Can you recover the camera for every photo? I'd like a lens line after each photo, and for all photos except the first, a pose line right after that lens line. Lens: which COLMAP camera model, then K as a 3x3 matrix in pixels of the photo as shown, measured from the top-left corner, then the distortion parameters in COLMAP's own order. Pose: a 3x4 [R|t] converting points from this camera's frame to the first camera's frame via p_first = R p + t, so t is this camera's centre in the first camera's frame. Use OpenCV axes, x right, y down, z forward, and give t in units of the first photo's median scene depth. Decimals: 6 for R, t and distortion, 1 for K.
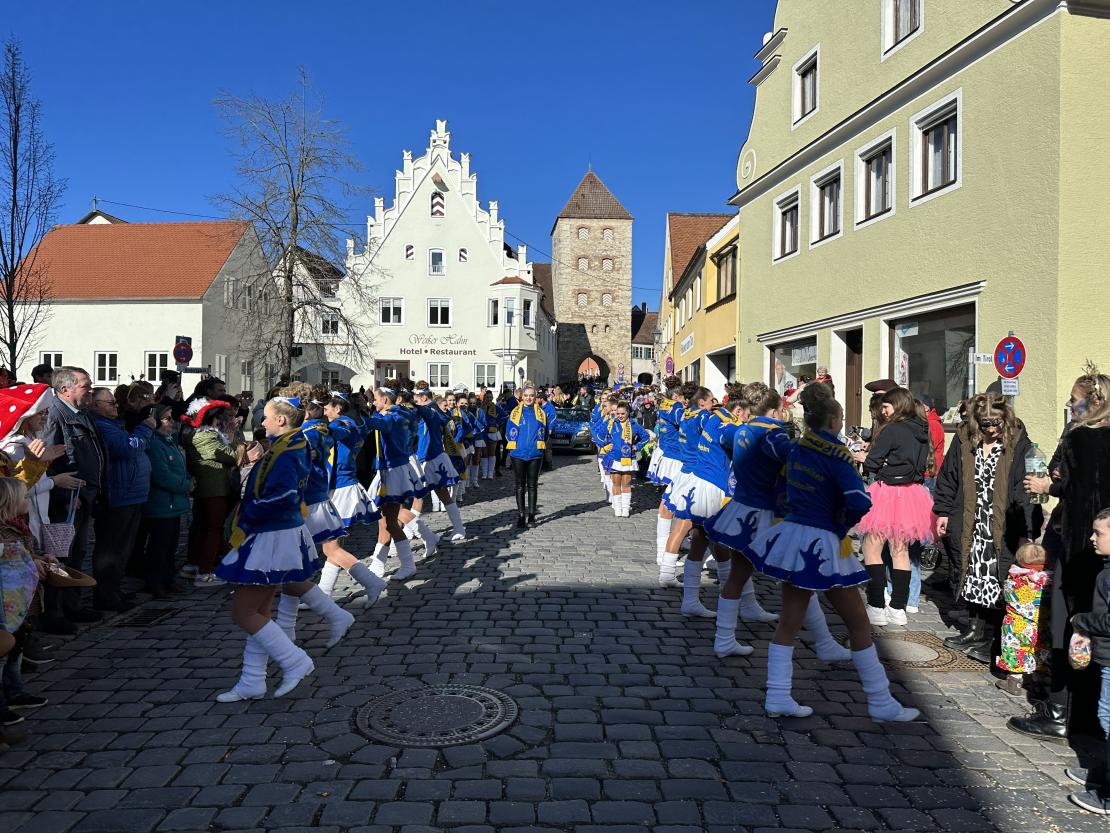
lens RADIAL K [[761.2, 0, 556.5], [0, 761.2, 421.1], [0, 0, 1]] dist [0.160732, -0.301126]
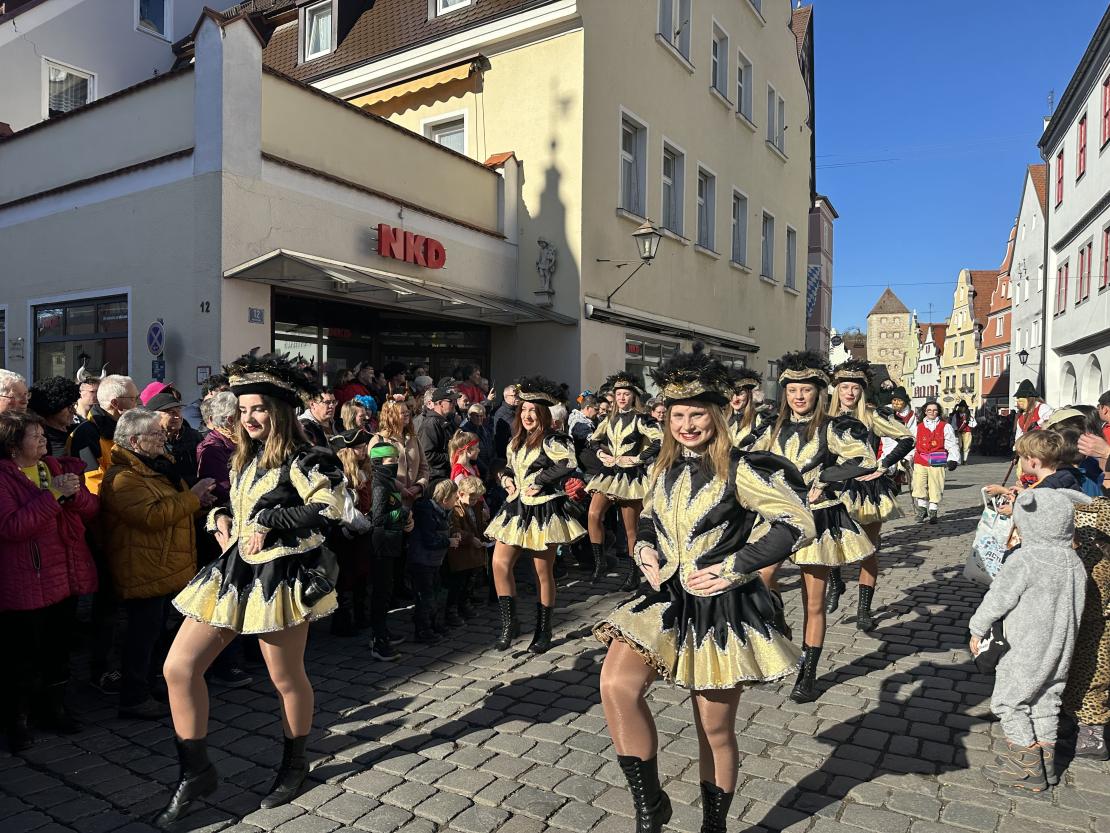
lens RADIAL K [[765.5, 0, 540.7], [0, 765.5, 424.3], [0, 0, 1]] dist [-0.005153, -0.008288]
pose [[0.918258, 0.009402, -0.395872, 0.008938], [-0.001353, 0.999787, 0.020605, -0.015475], [0.395981, -0.018385, 0.918075, -2.778259]]
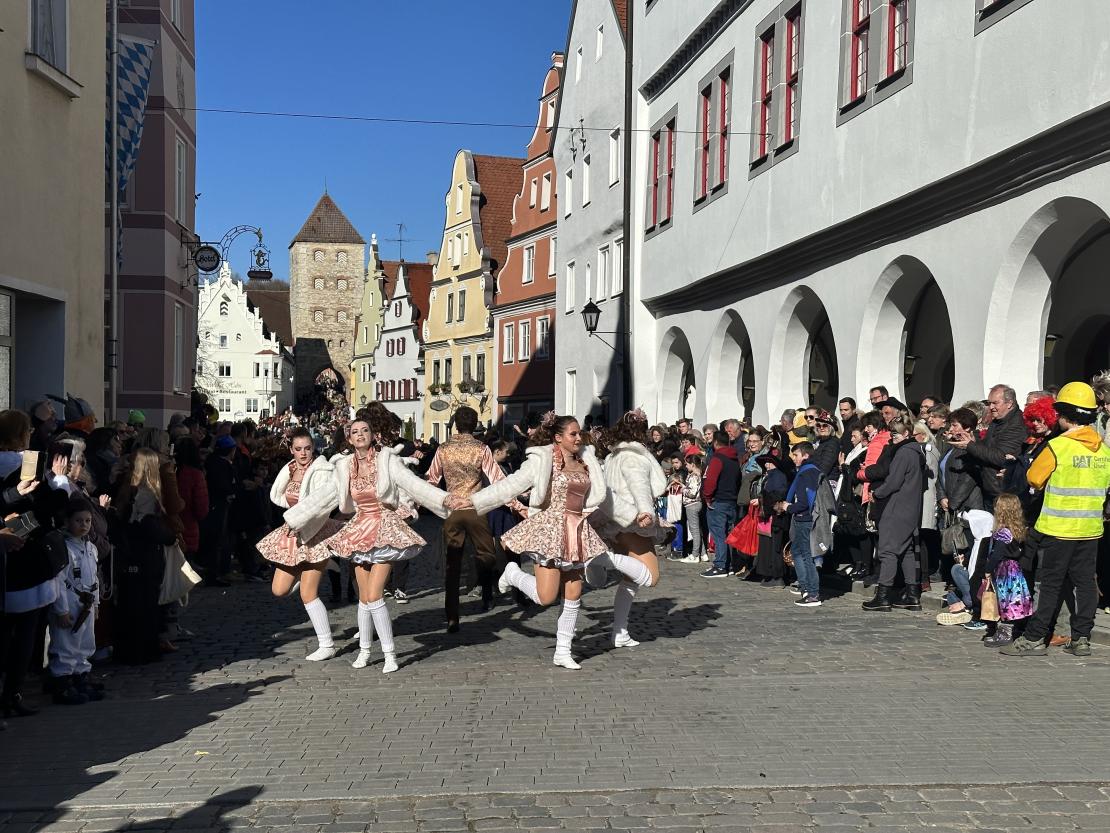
lens RADIAL K [[1521.2, 0, 549.0], [0, 1521.2, 415.0], [0, 0, 1]] dist [0.123571, -0.045258]
pose [[0.986812, -0.001984, 0.161858, 0.012648], [0.002855, 0.999983, -0.005148, -0.017181], [-0.161845, 0.005542, 0.986801, -2.593725]]
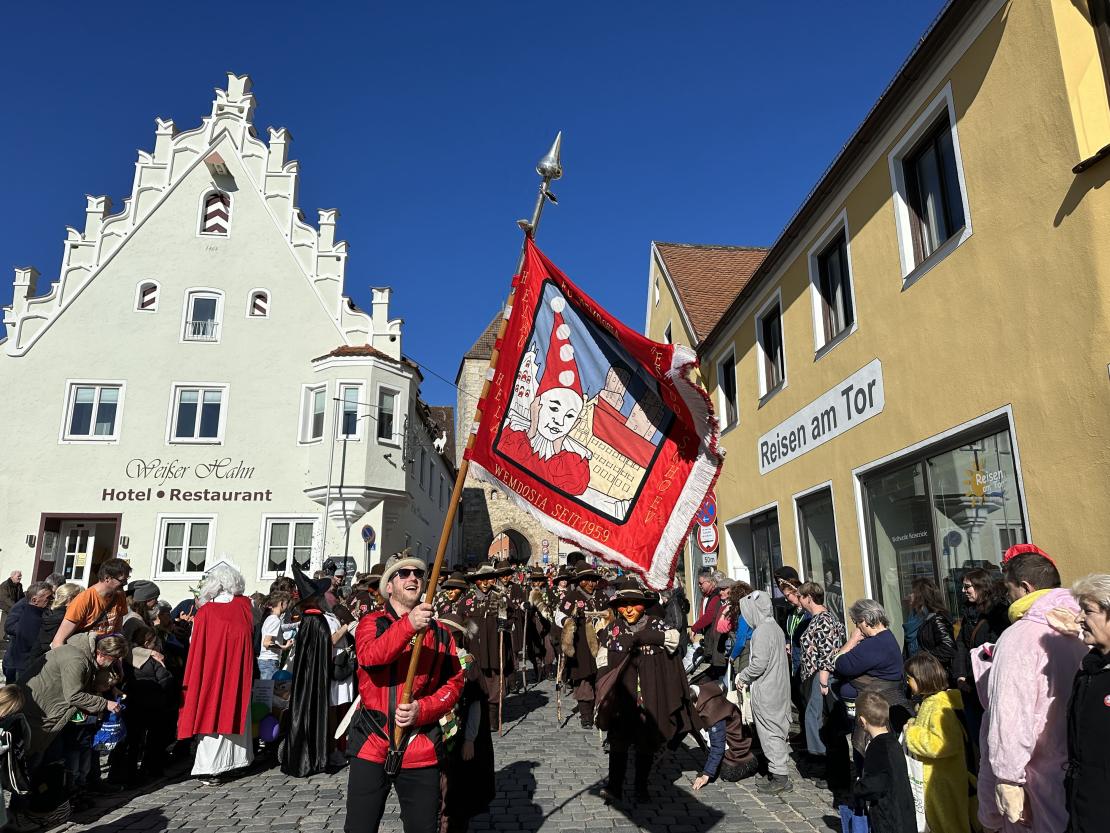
lens RADIAL K [[764.1, 0, 565.0], [0, 764.1, 422.3], [0, 0, 1]] dist [0.073808, -0.110799]
pose [[0.991925, 0.007874, 0.126579, 0.013189], [0.022520, 0.971273, -0.236901, -0.016993], [-0.124808, 0.237839, 0.963253, 0.508149]]
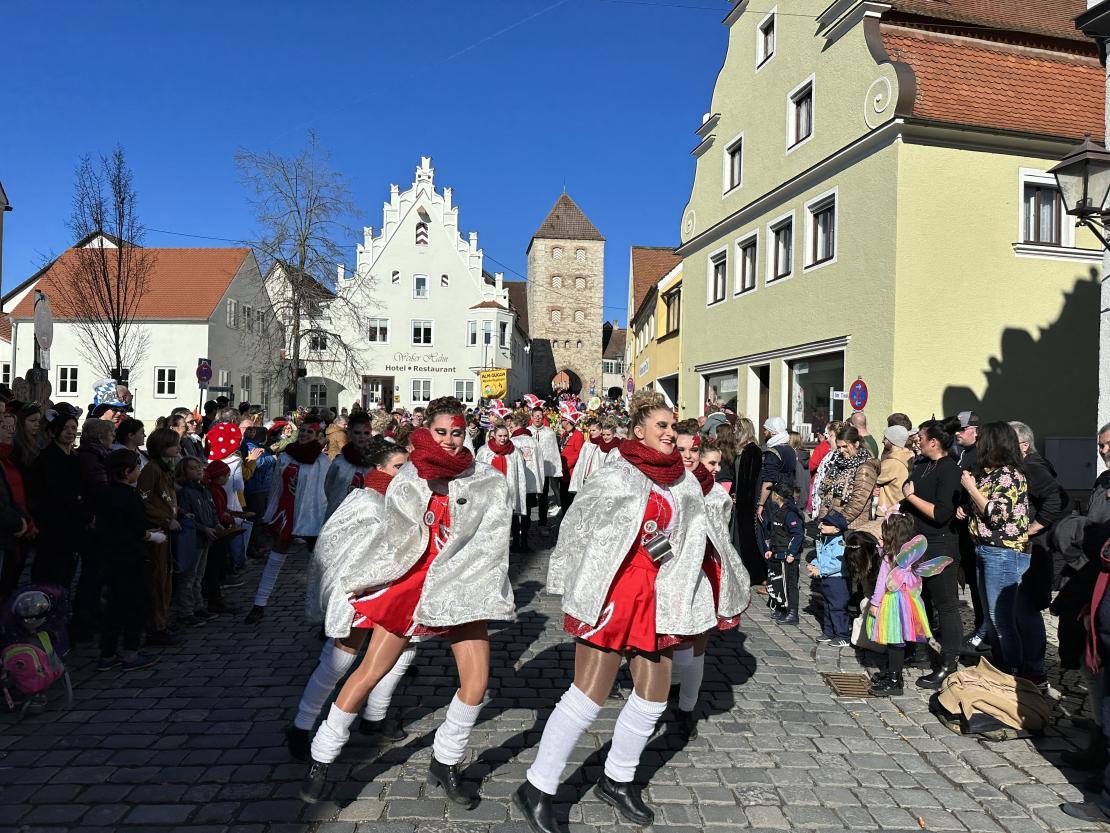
lens RADIAL K [[761.2, 0, 556.5], [0, 761.2, 421.1], [0, 0, 1]] dist [0.160732, -0.301126]
pose [[0.999395, 0.010327, 0.033209, 0.002897], [-0.009903, 0.999868, -0.012903, -0.003863], [-0.033338, 0.012567, 0.999365, -0.093690]]
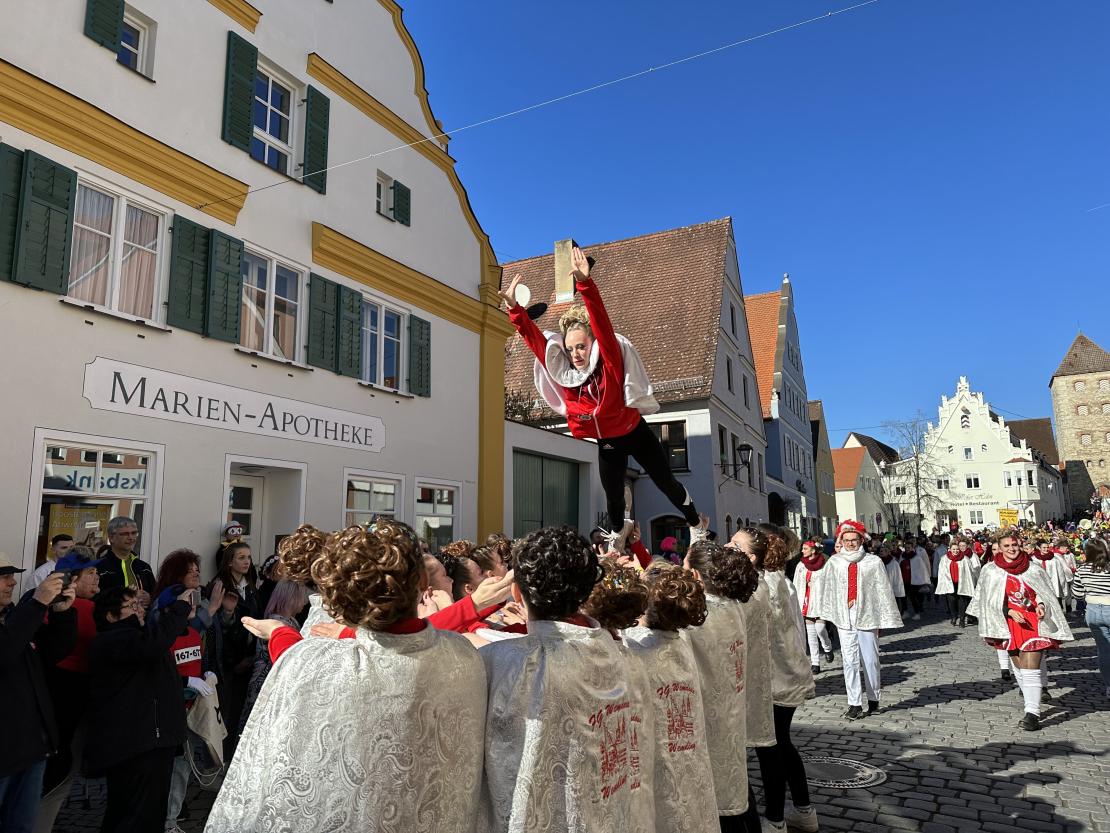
lens RADIAL K [[765.5, 0, 540.7], [0, 765.5, 424.3], [0, 0, 1]] dist [-0.005153, -0.008288]
pose [[0.810047, -0.113632, -0.575250, 0.067799], [0.018336, 0.985472, -0.168845, 0.007227], [0.586079, 0.126224, 0.800362, -1.009598]]
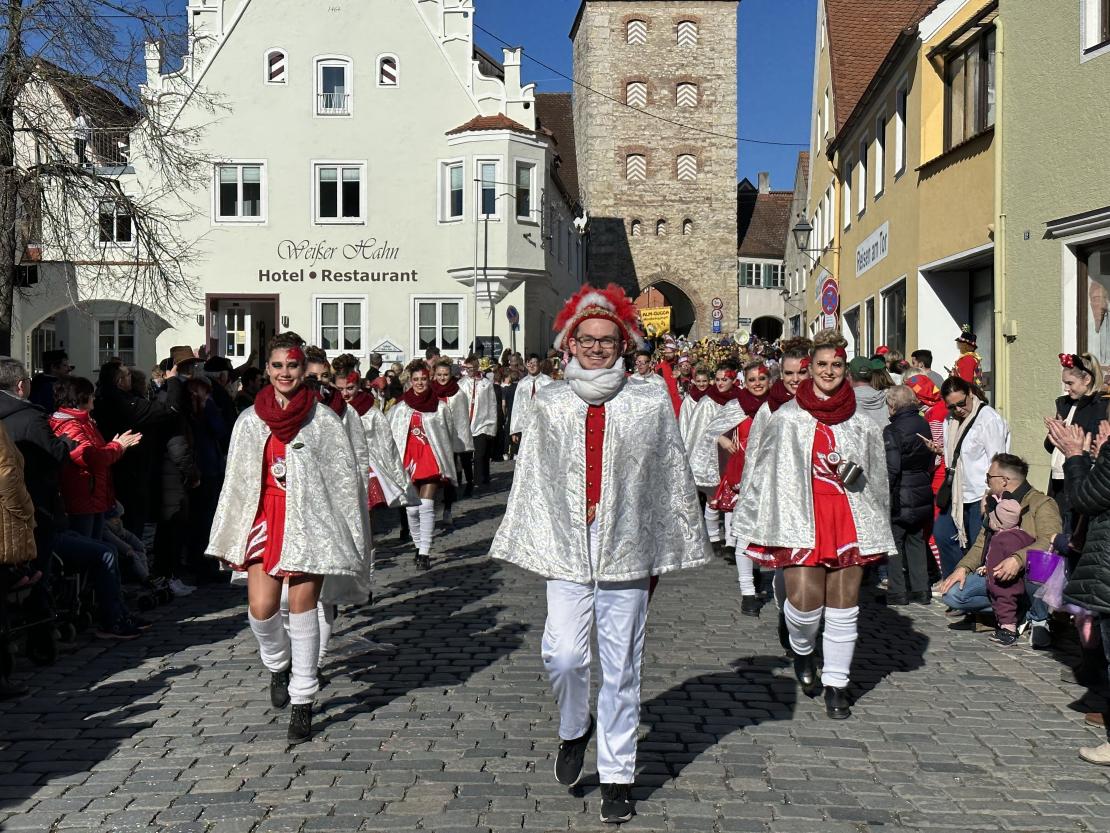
lens RADIAL K [[1521.2, 0, 549.0], [0, 1521.2, 415.0], [0, 0, 1]] dist [0.123571, -0.045258]
pose [[0.999690, -0.010796, -0.022438, -0.003221], [0.010773, 0.999941, -0.001143, -0.001543], [0.022449, 0.000901, 0.999748, 0.054845]]
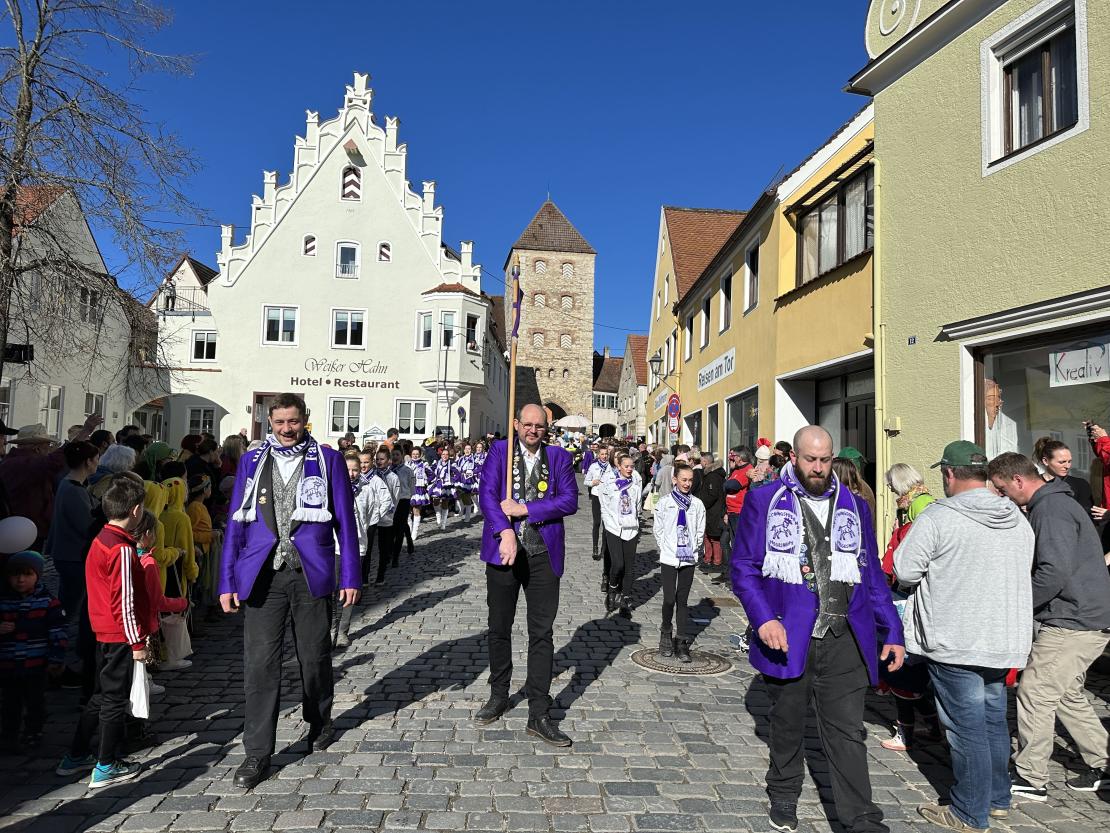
lens RADIAL K [[761.2, 0, 556.5], [0, 761.2, 421.1], [0, 0, 1]] dist [0.160732, -0.301126]
pose [[0.997589, 0.020202, 0.066389, -0.004500], [-0.015543, 0.997429, -0.069953, -0.007580], [-0.067631, 0.068753, 0.995339, 0.271899]]
